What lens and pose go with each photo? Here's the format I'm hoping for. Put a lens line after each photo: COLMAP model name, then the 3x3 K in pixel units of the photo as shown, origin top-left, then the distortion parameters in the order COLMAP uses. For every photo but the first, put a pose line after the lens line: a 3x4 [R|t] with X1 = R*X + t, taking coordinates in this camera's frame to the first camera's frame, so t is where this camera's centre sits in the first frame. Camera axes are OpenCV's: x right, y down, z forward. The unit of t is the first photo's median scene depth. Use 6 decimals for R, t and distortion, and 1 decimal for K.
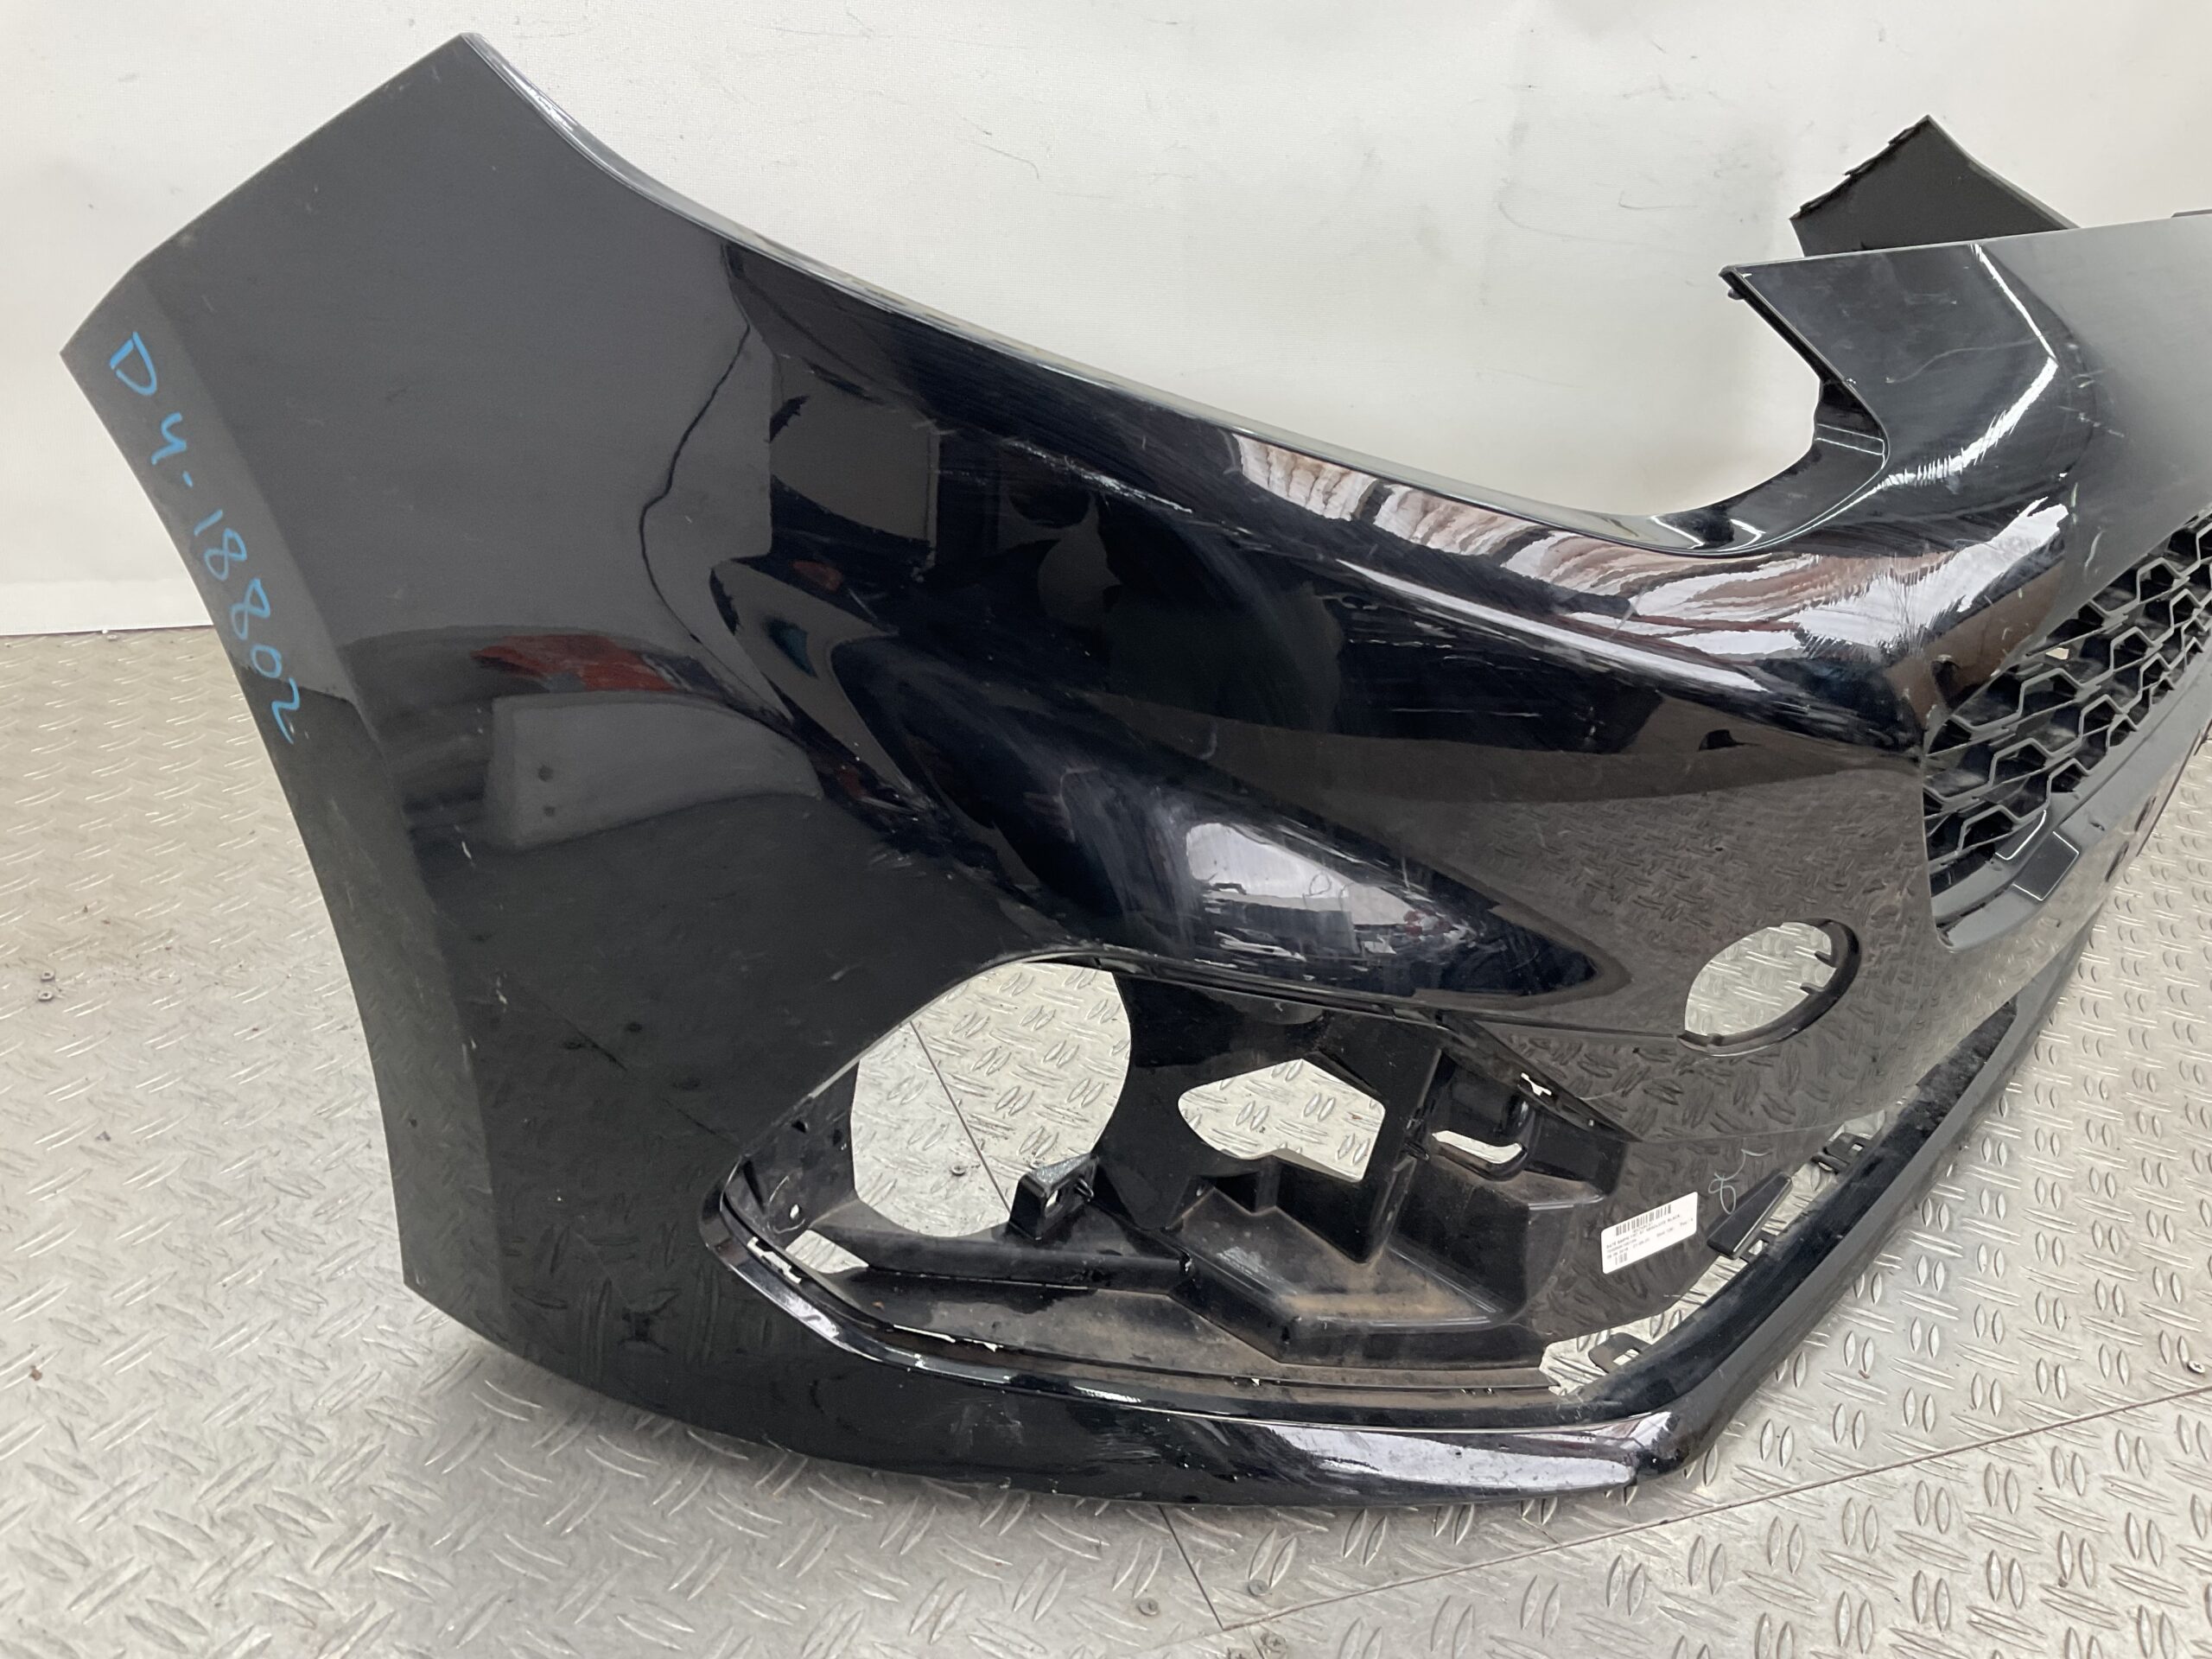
lens RADIAL K [[1835.1, 0, 1106.0], [0, 1835.1, 829.5], [0, 0, 1]] dist [0.060160, -0.094603]
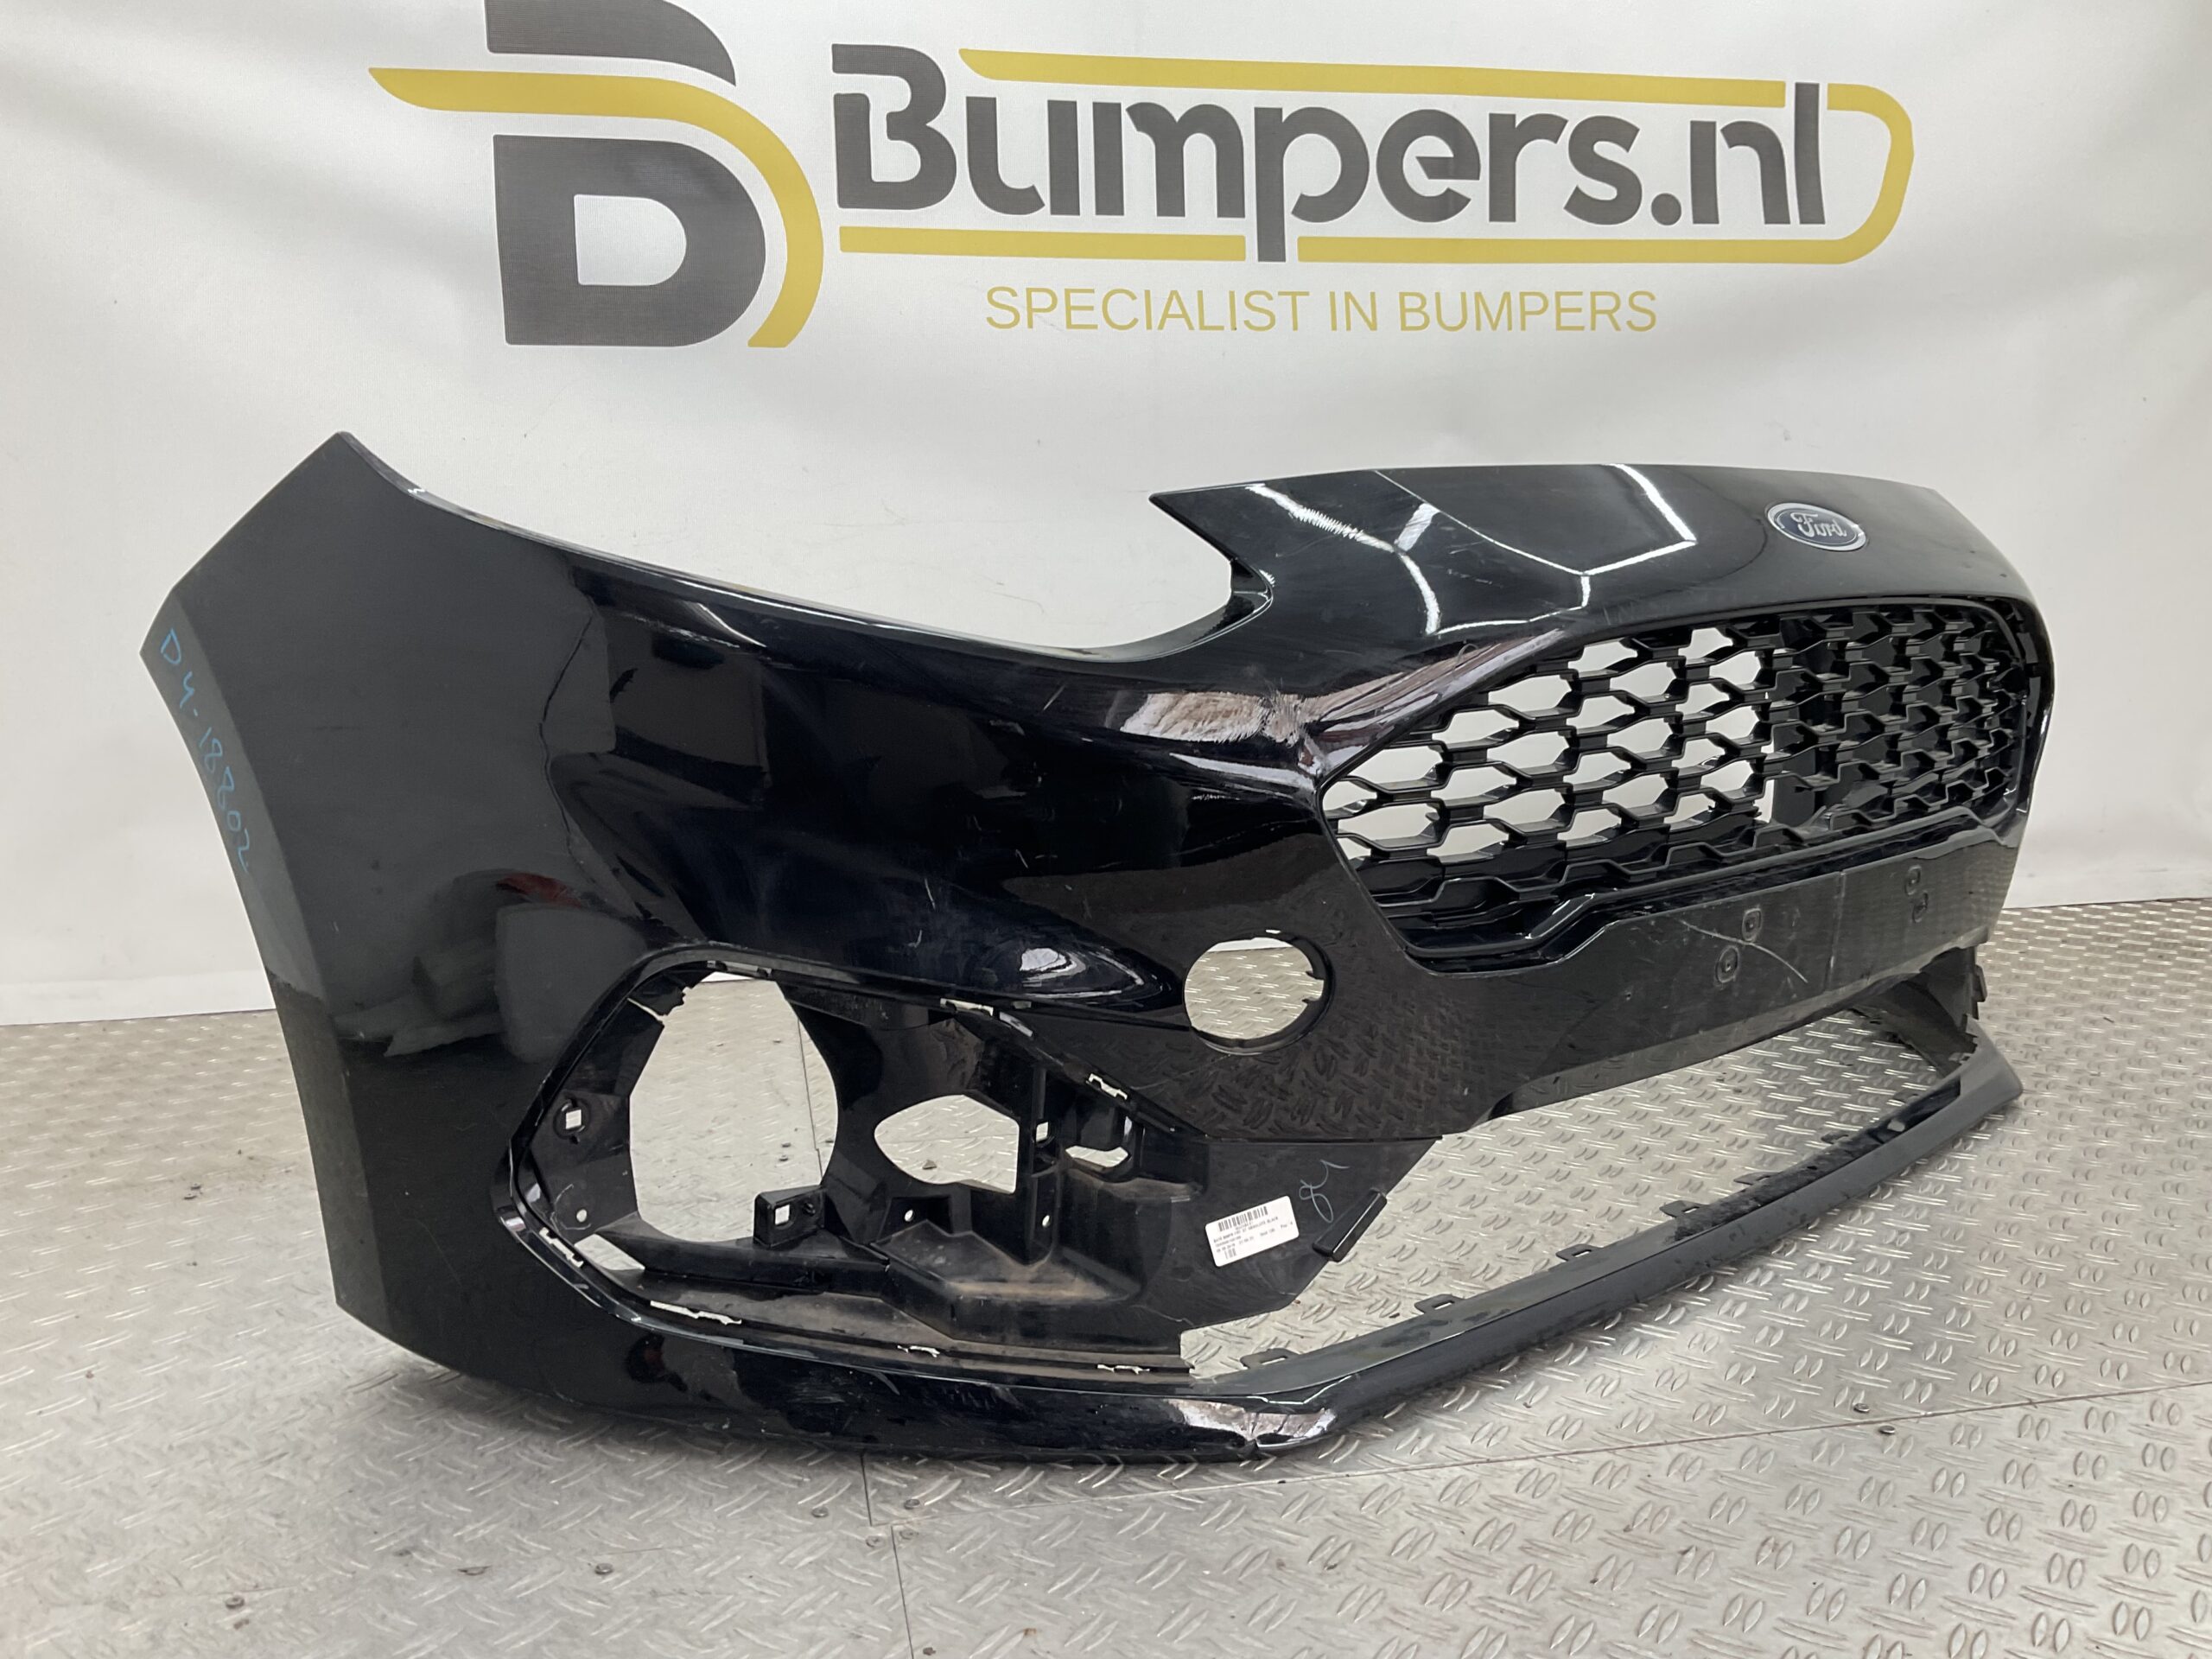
lens RADIAL K [[1842.5, 0, 1096.2], [0, 1842.5, 833.9], [0, 0, 1]] dist [0.136646, -0.307971]
pose [[0.978323, -0.086582, -0.188115, 0.466087], [0.029484, 0.957383, -0.287313, 0.329262], [0.204975, 0.275538, 0.939183, -0.283933]]
